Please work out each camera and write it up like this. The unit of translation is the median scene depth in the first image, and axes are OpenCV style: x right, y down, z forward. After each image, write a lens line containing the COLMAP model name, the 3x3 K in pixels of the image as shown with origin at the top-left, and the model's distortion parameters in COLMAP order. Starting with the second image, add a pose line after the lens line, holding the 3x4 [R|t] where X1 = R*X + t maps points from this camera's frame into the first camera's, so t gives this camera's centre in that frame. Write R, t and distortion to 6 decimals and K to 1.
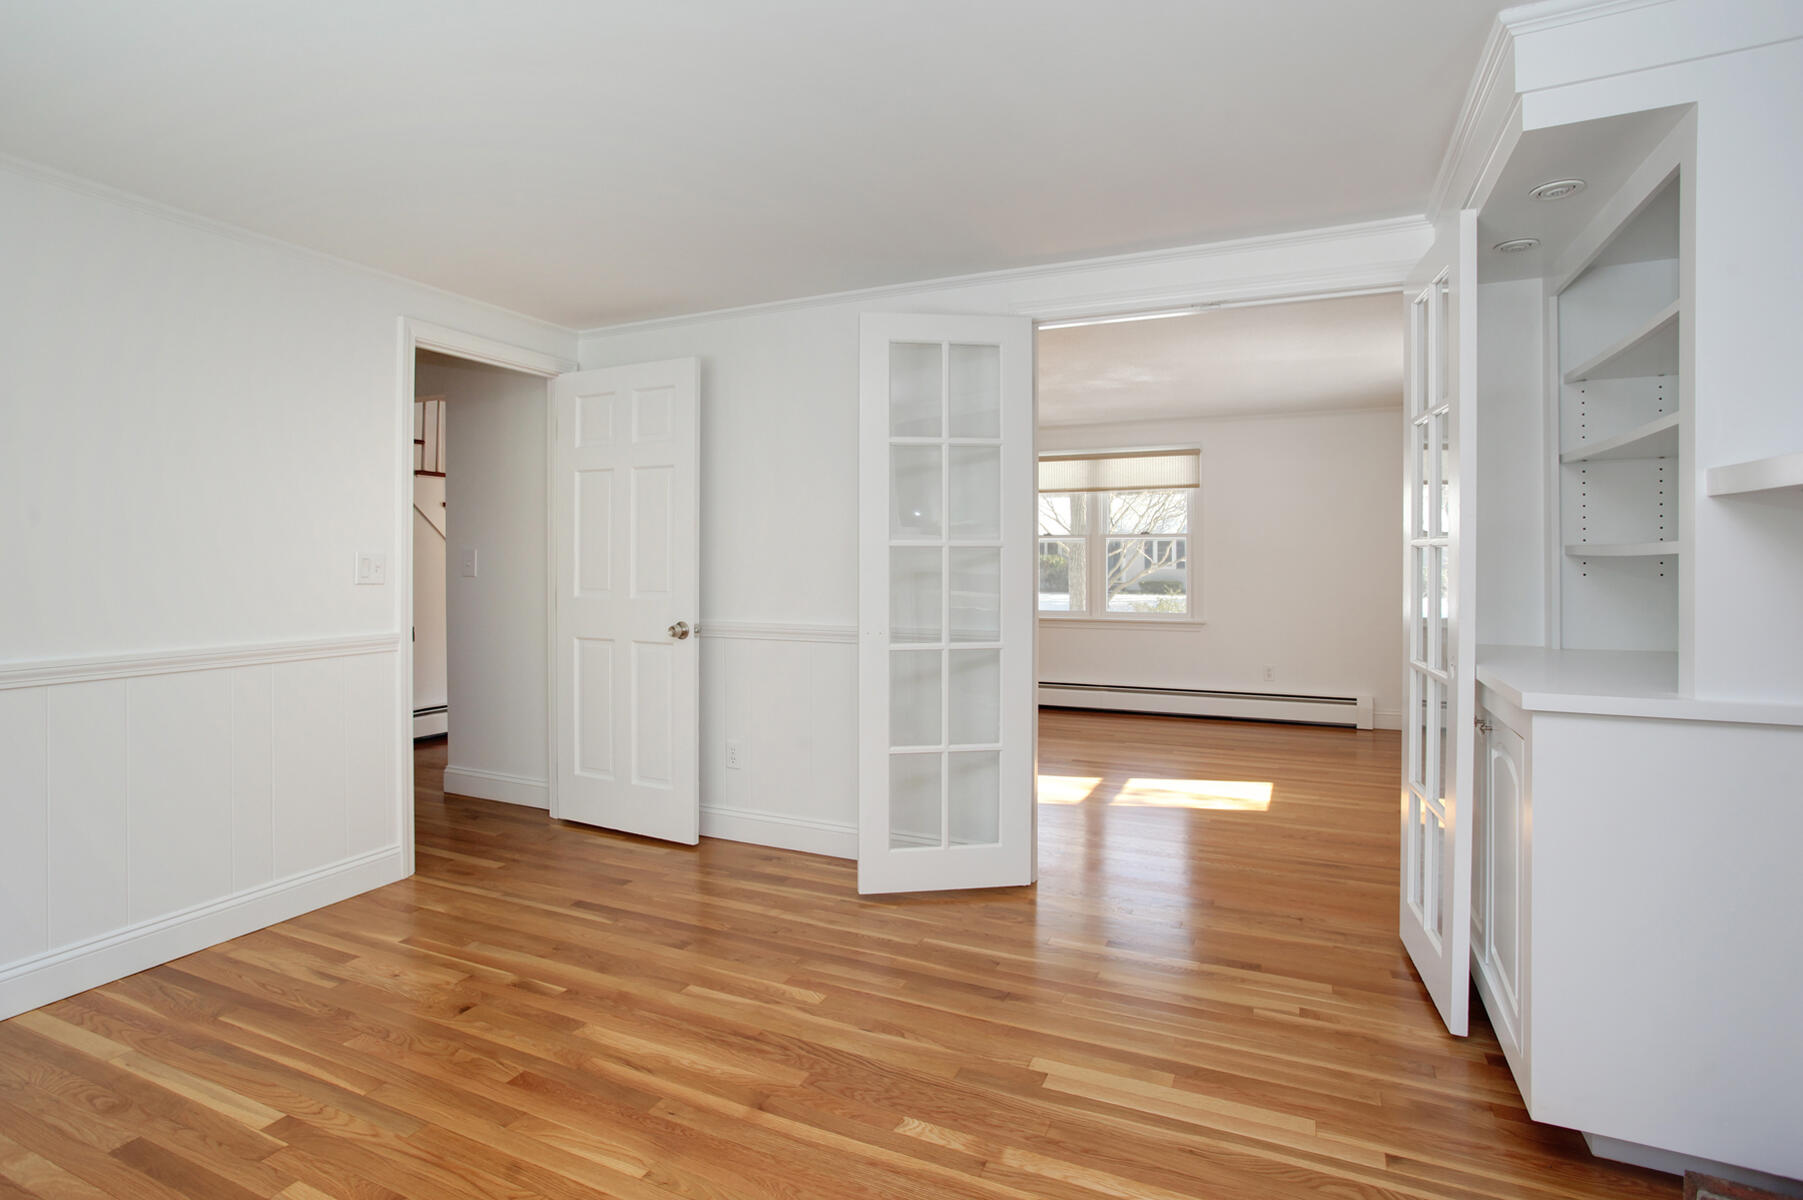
lens RADIAL K [[905.4, 0, 875.9], [0, 905.4, 569.0], [0, 0, 1]] dist [-0.061915, 0.032033]
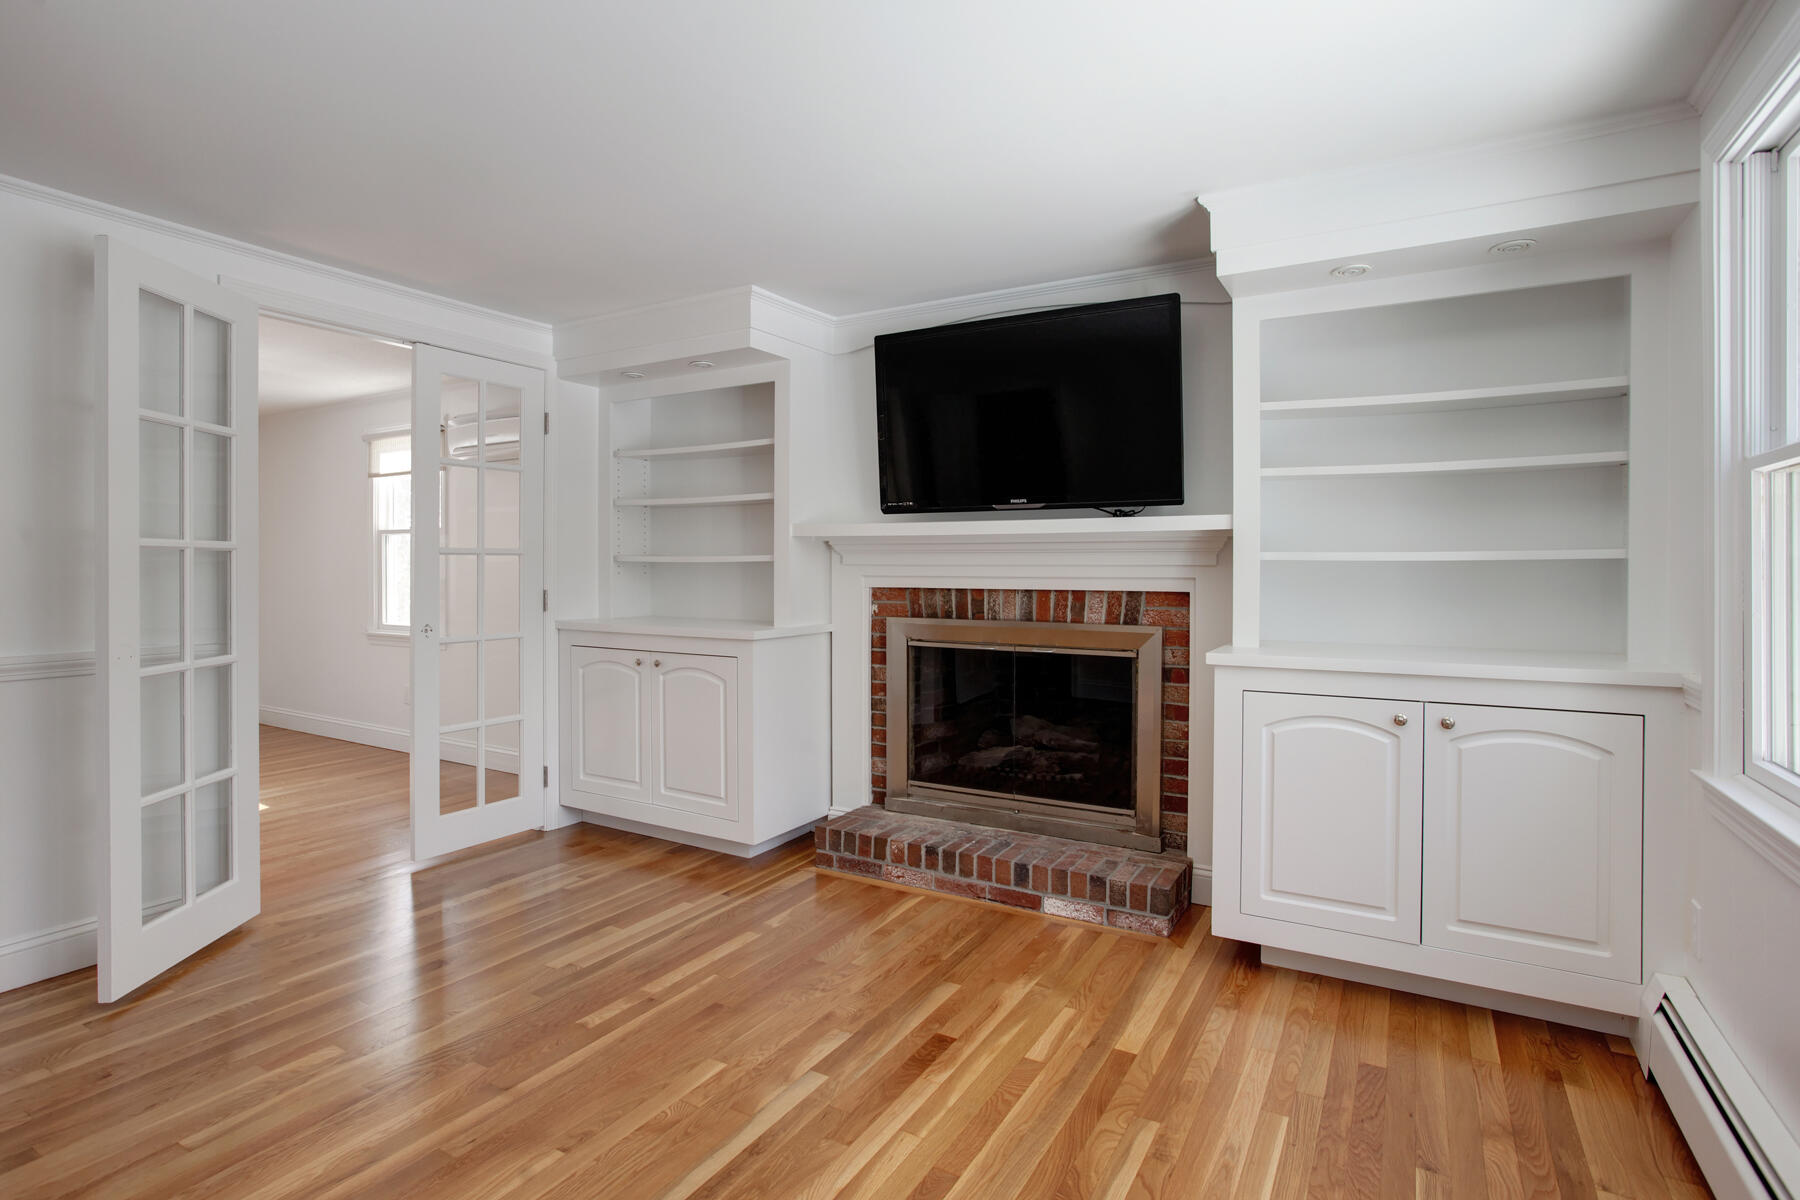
lens RADIAL K [[903.9, 0, 874.4], [0, 903.9, 569.0], [0, 0, 1]] dist [-0.061915, 0.032033]
pose [[0.104917, -0.007585, 0.994452, -1.103839], [0.004340, 0.999965, 0.007169, -0.012390], [-0.994472, 0.003563, 0.104946, 0.450687]]
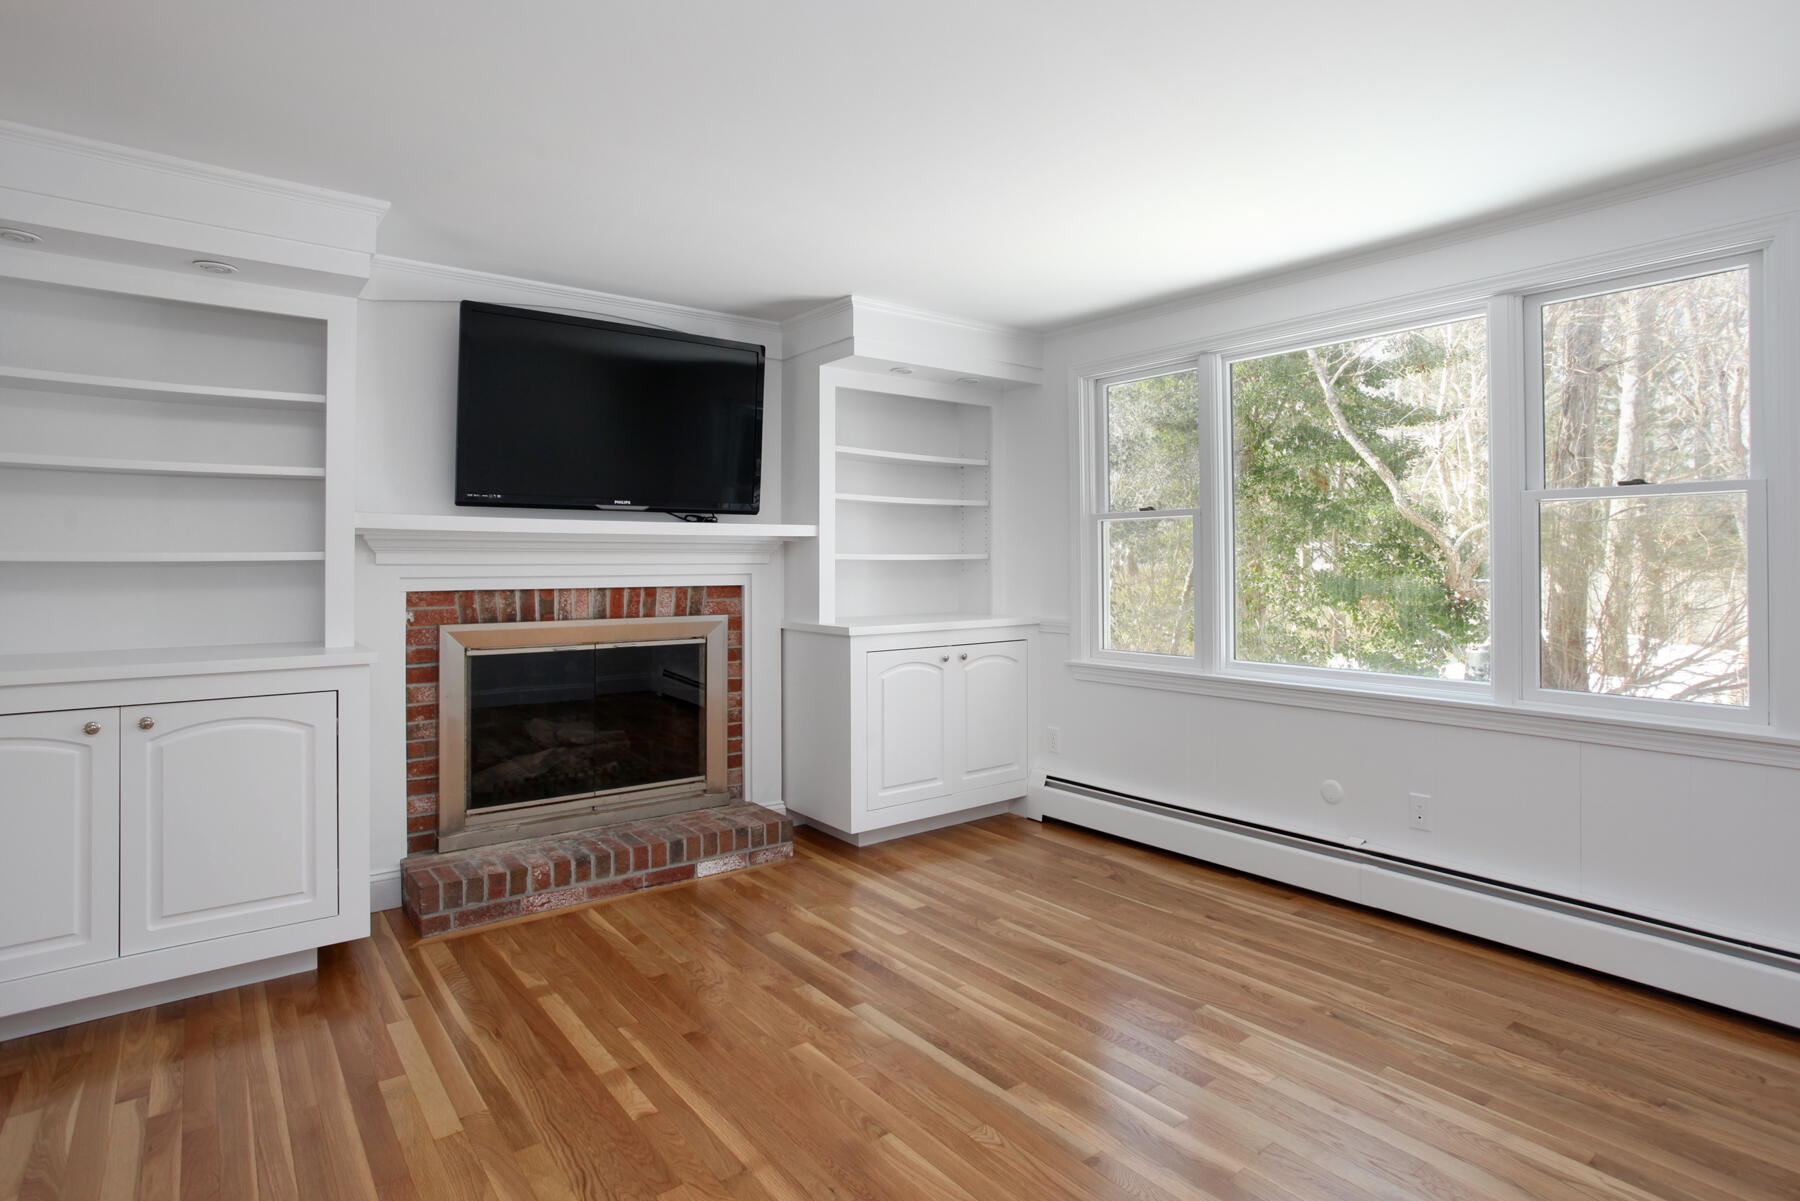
lens RADIAL K [[927.3, 0, 906.2], [0, 927.3, 544.0], [0, 0, 1]] dist [-0.062490, 0.034448]
pose [[-0.886481, 0.010213, 0.462653, -0.702782], [0.003725, 0.999882, -0.014935, -0.016307], [-0.462751, -0.011517, -0.886414, 1.729349]]
